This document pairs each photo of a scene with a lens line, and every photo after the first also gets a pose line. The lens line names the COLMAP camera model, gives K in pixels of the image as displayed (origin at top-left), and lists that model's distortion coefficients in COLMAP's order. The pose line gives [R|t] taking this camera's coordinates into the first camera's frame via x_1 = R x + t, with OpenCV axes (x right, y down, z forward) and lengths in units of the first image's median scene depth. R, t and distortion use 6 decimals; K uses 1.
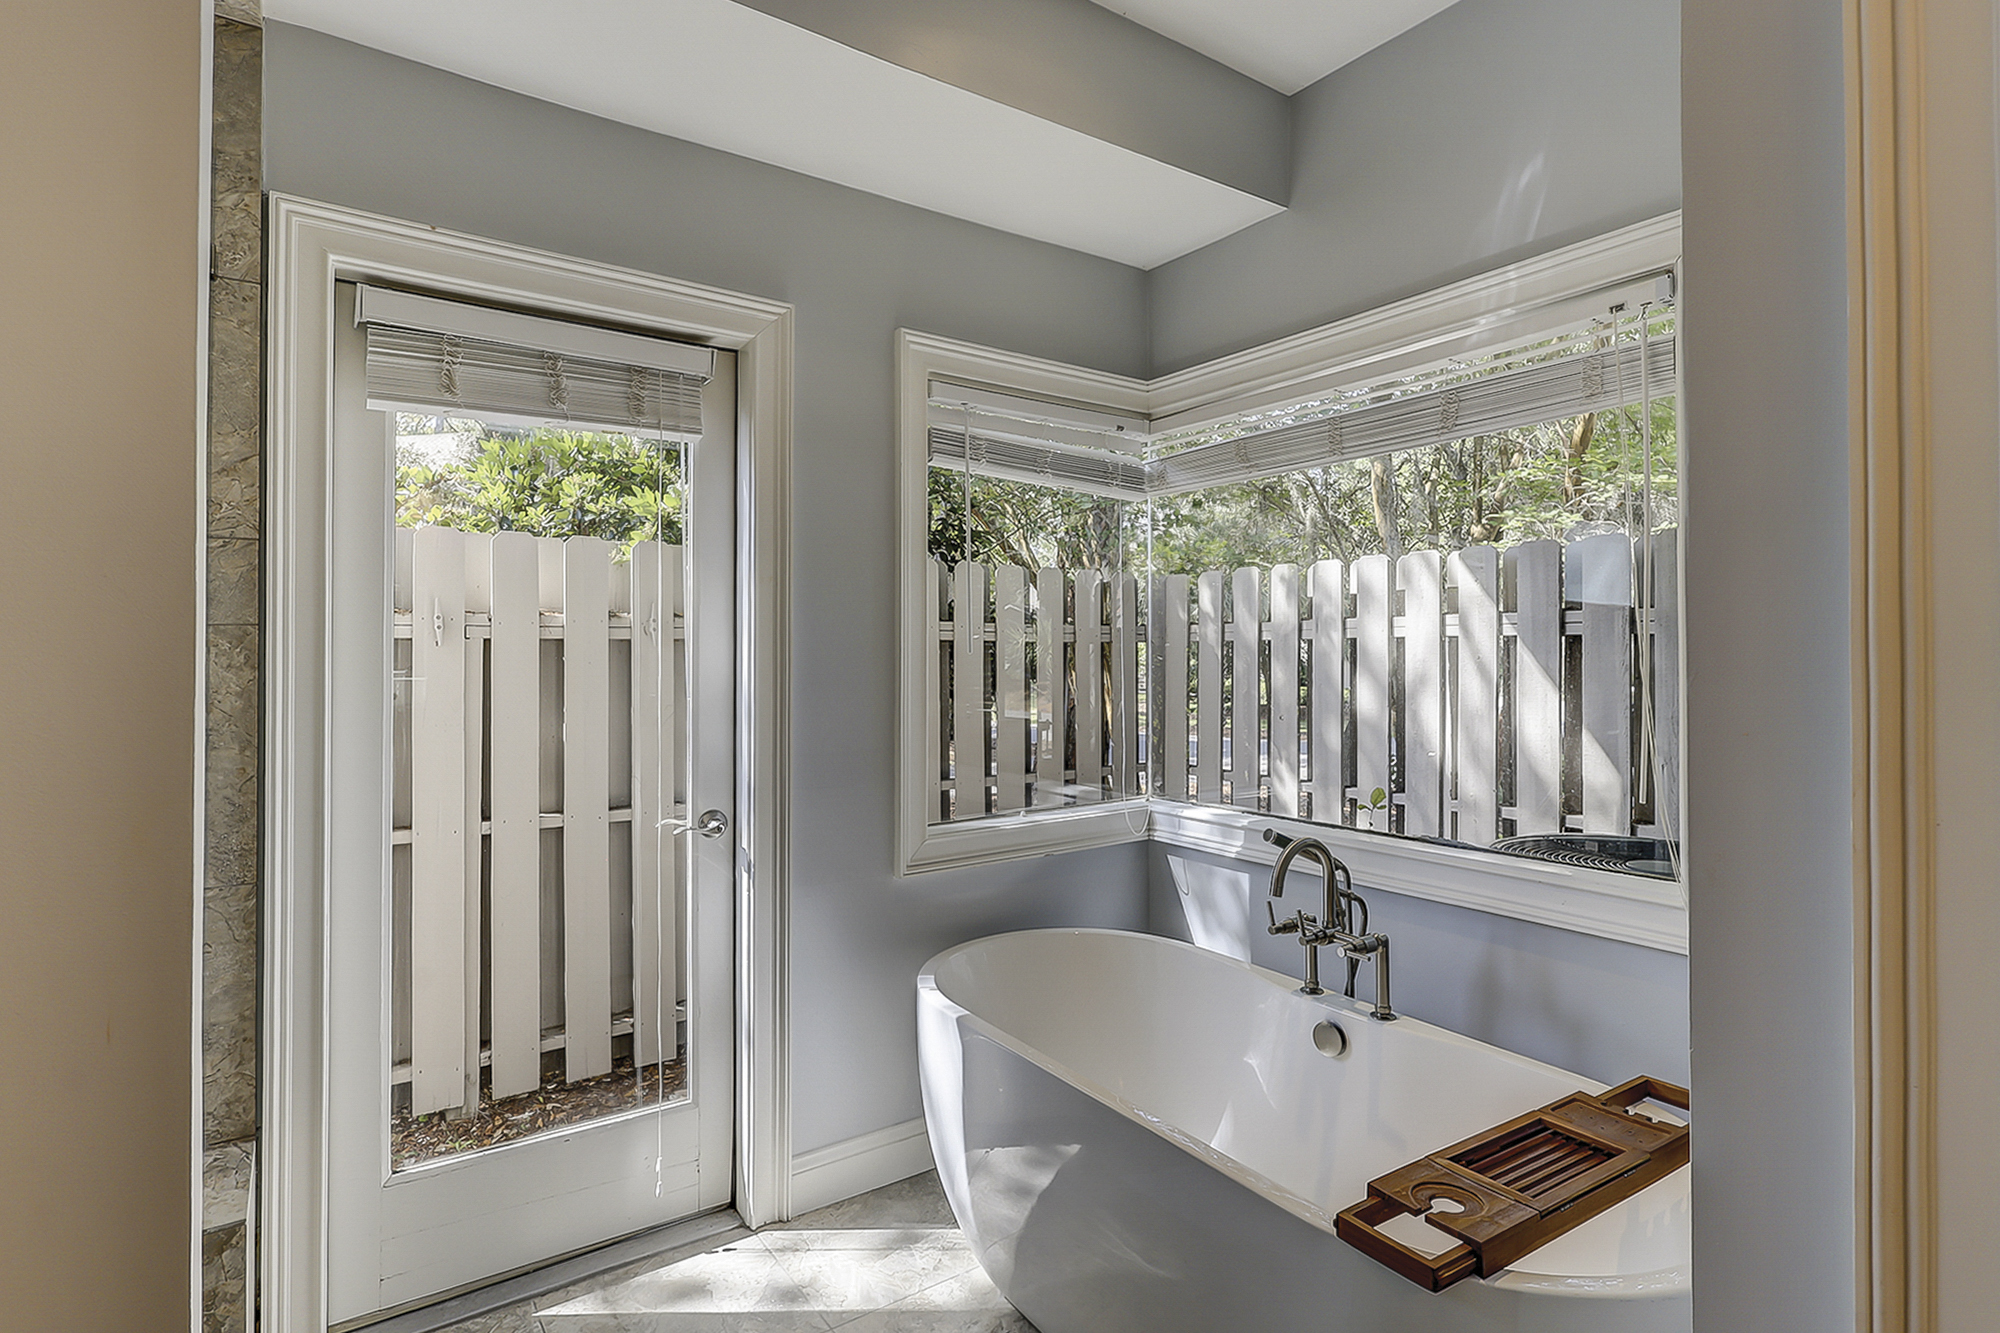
lens RADIAL K [[980.0, 0, 992.2], [0, 980.0, 659.3], [0, 0, 1]] dist [-0.003268, 0.000925]
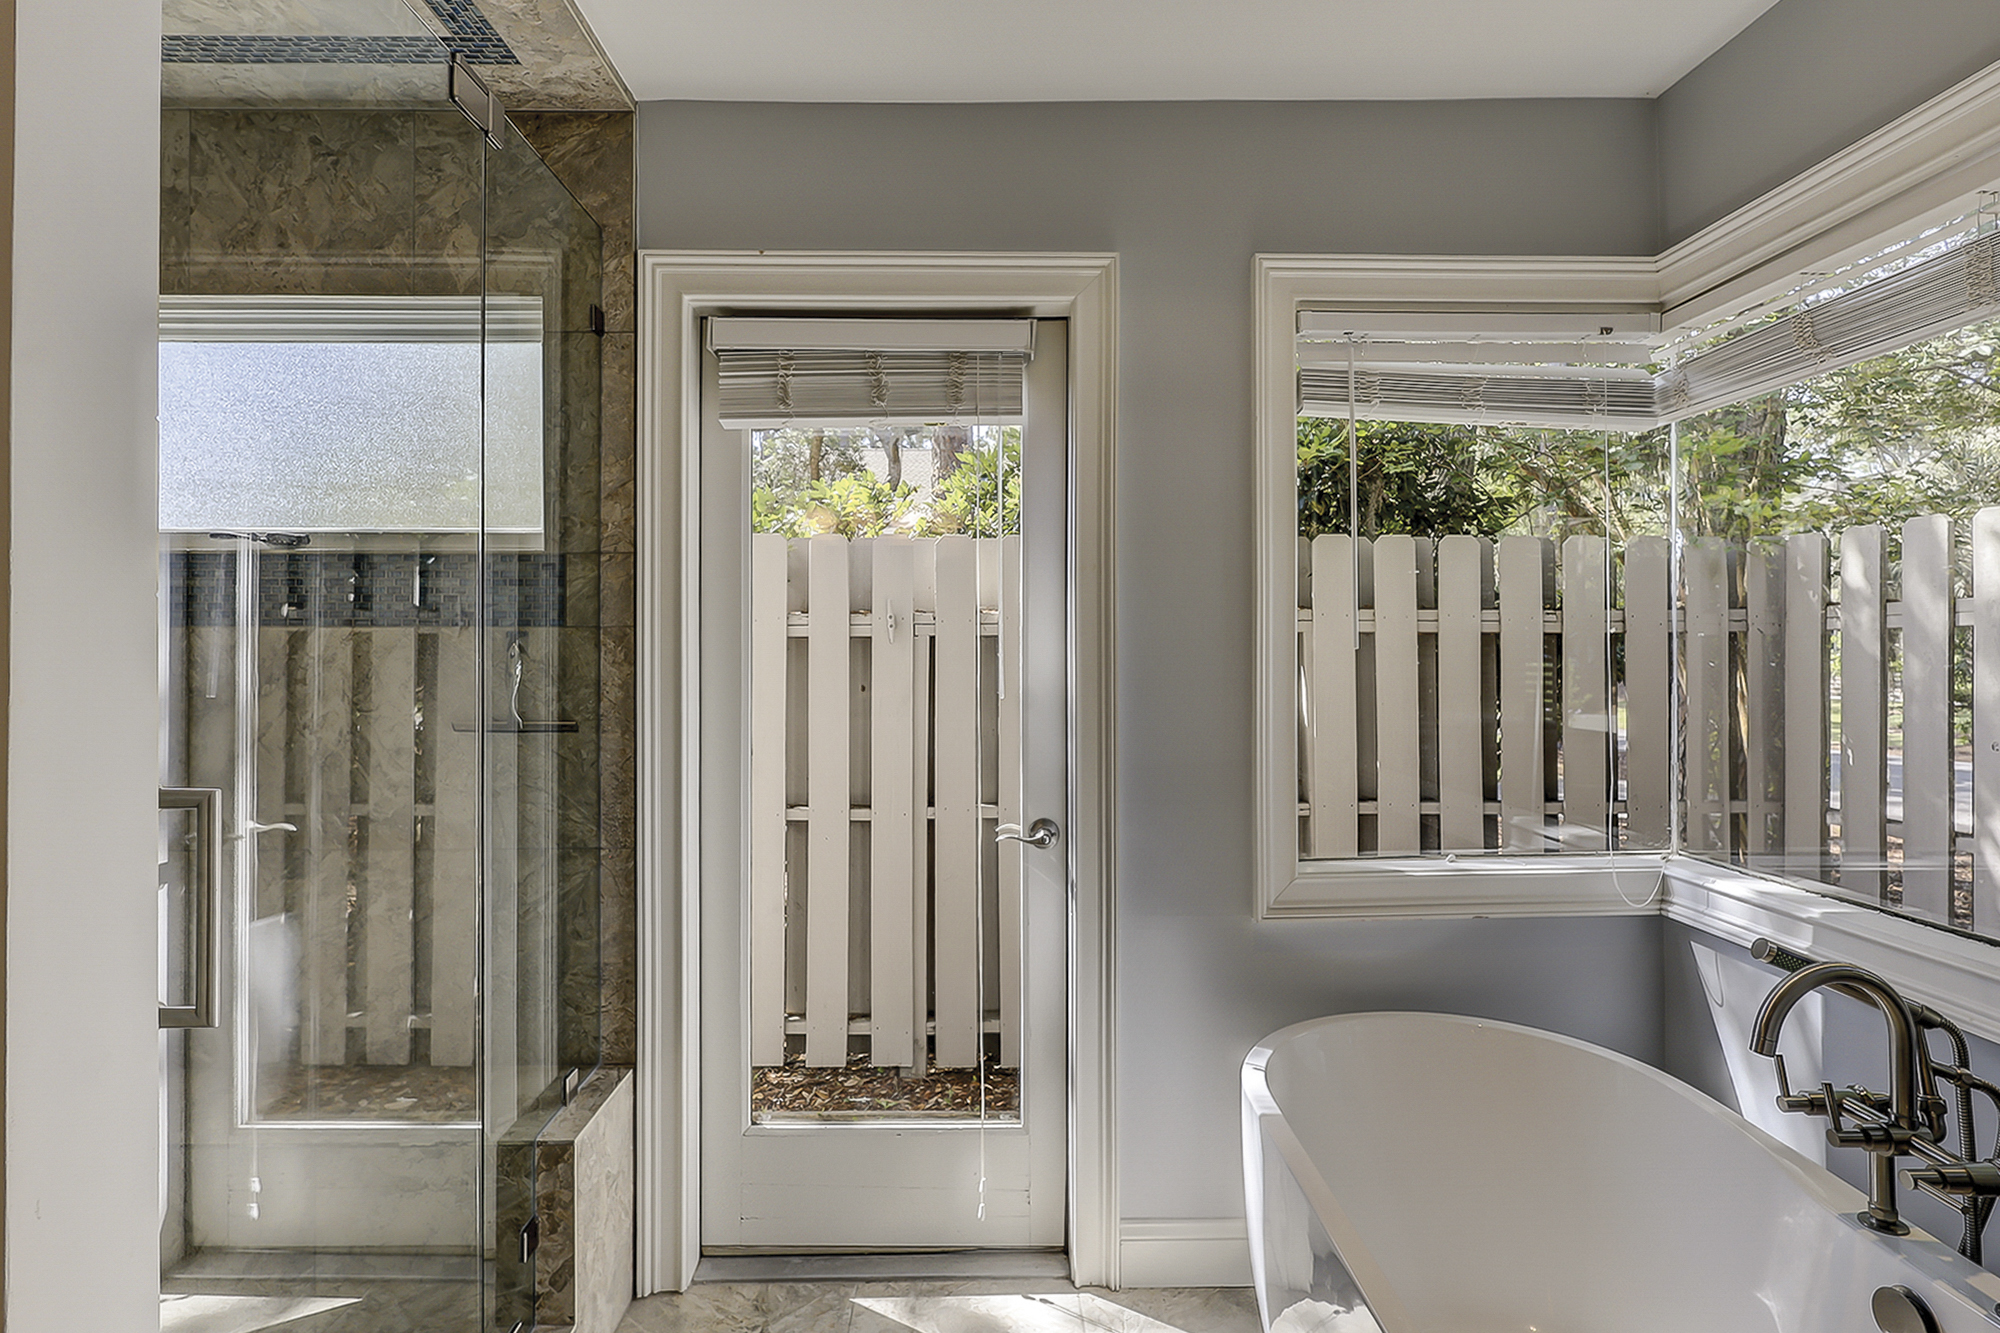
lens RADIAL K [[980.0, 0, 1000.4], [0, 980.0, 657.1], [0, 0, 1]] dist [-0.003268, 0.000925]
pose [[0.833542, 0.001804, -0.552453, 0.180064], [-0.000313, 0.999996, 0.002793, -0.001384], [0.552456, -0.002155, 0.833539, 0.191762]]
